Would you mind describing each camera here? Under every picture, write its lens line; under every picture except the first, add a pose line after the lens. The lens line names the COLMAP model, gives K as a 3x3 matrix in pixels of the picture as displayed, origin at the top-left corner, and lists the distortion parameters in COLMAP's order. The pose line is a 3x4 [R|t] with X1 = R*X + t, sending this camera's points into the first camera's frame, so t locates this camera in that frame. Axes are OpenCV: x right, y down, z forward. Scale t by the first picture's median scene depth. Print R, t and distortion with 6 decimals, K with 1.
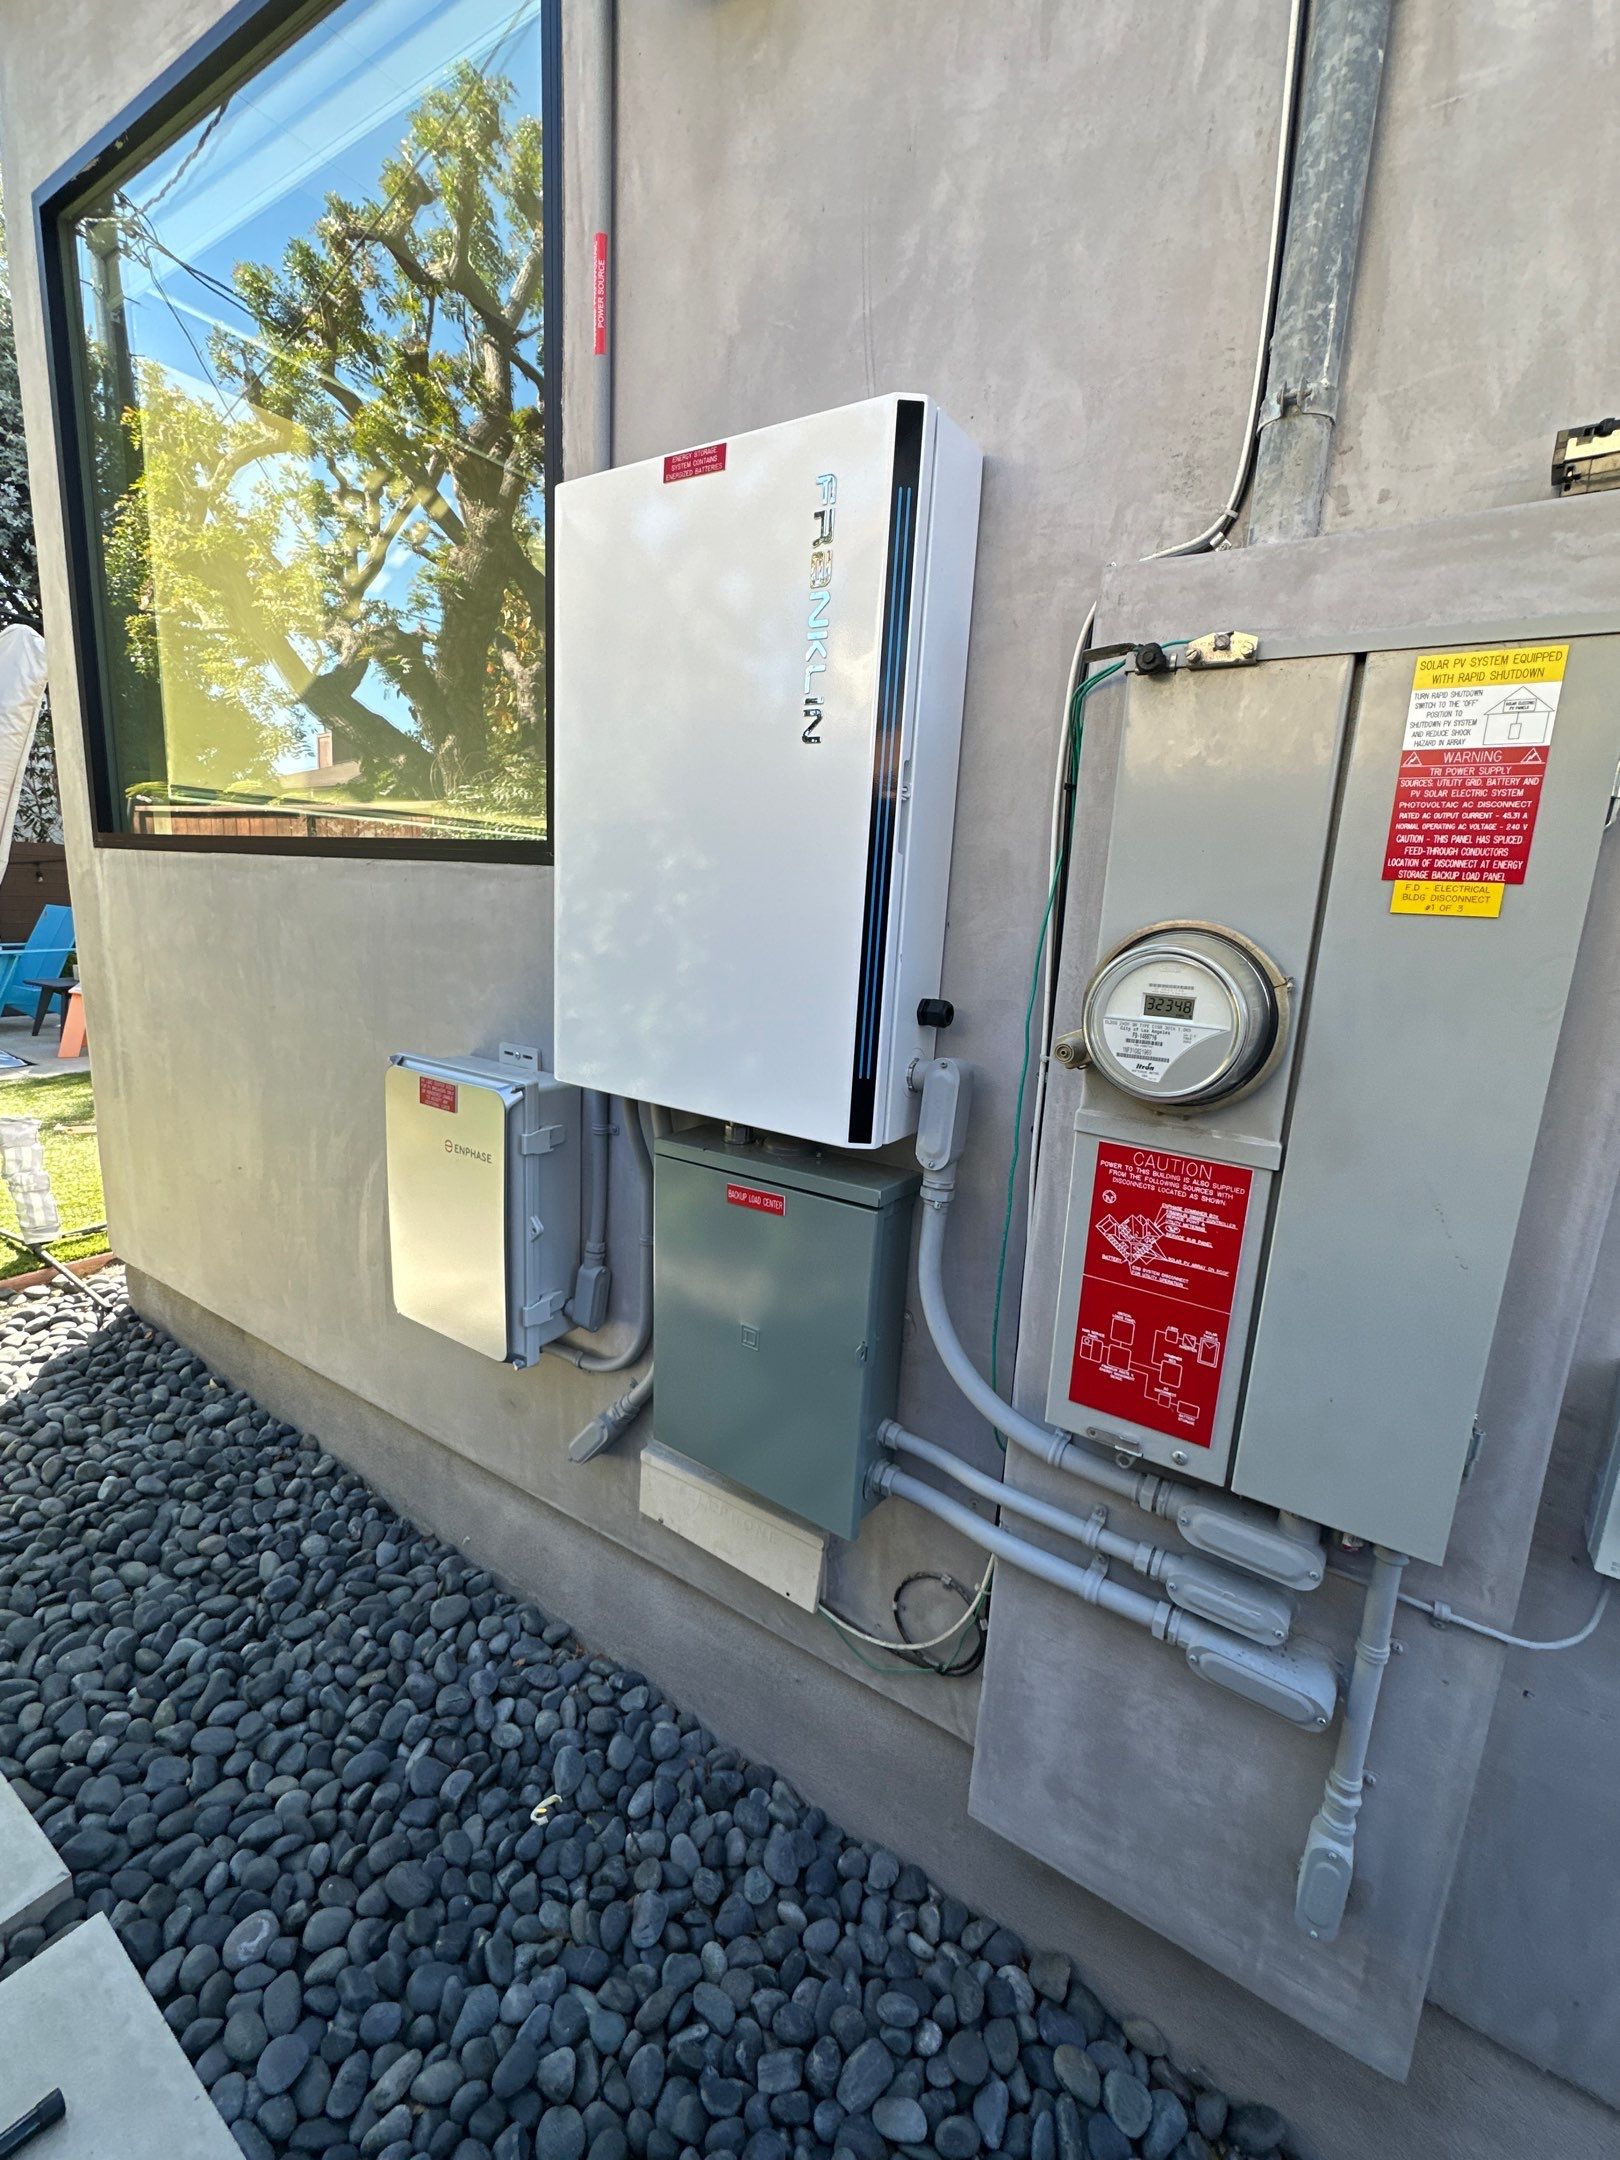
lens RADIAL K [[866.4, 0, 806.3], [0, 866.4, 1081.4], [0, 0, 1]] dist [0.015236, -0.007685]
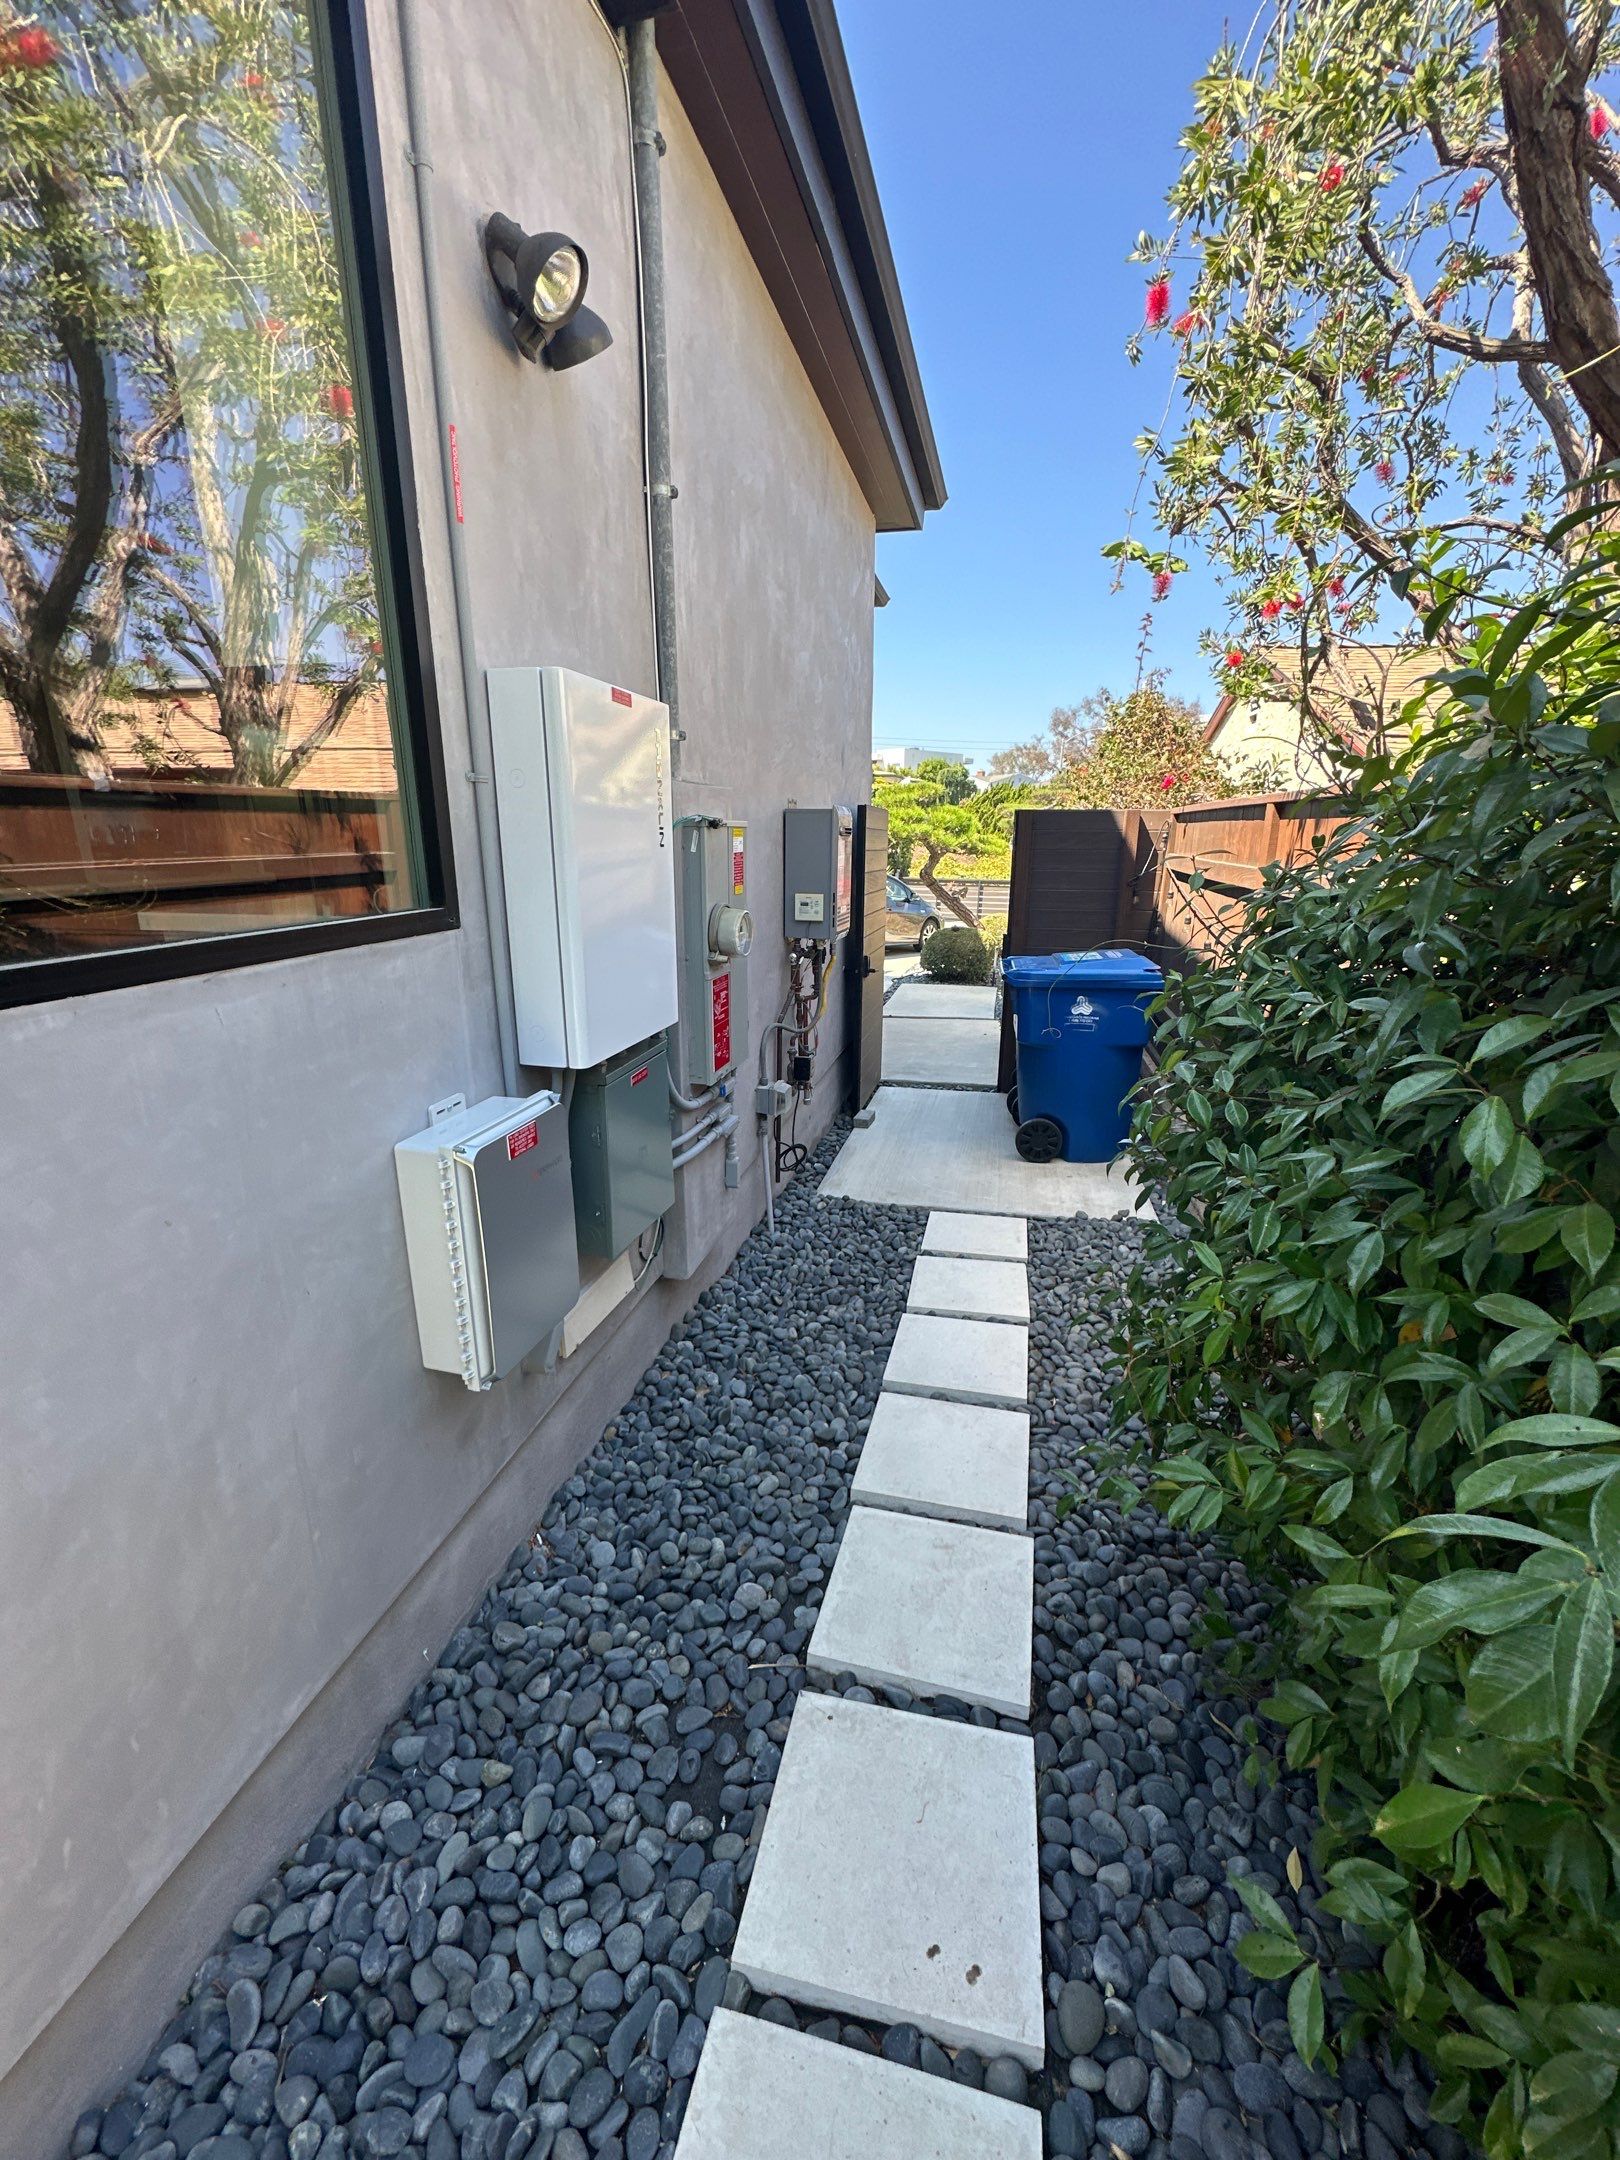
lens RADIAL K [[866.4, 0, 806.3], [0, 866.4, 1081.4], [0, 0, 1]] dist [0.015236, -0.007685]
pose [[-0.317408, -0.317072, 0.893710, -1.934157], [0.184544, 0.903773, 0.386184, -0.539923], [-0.930159, 0.287507, -0.228350, 1.143917]]
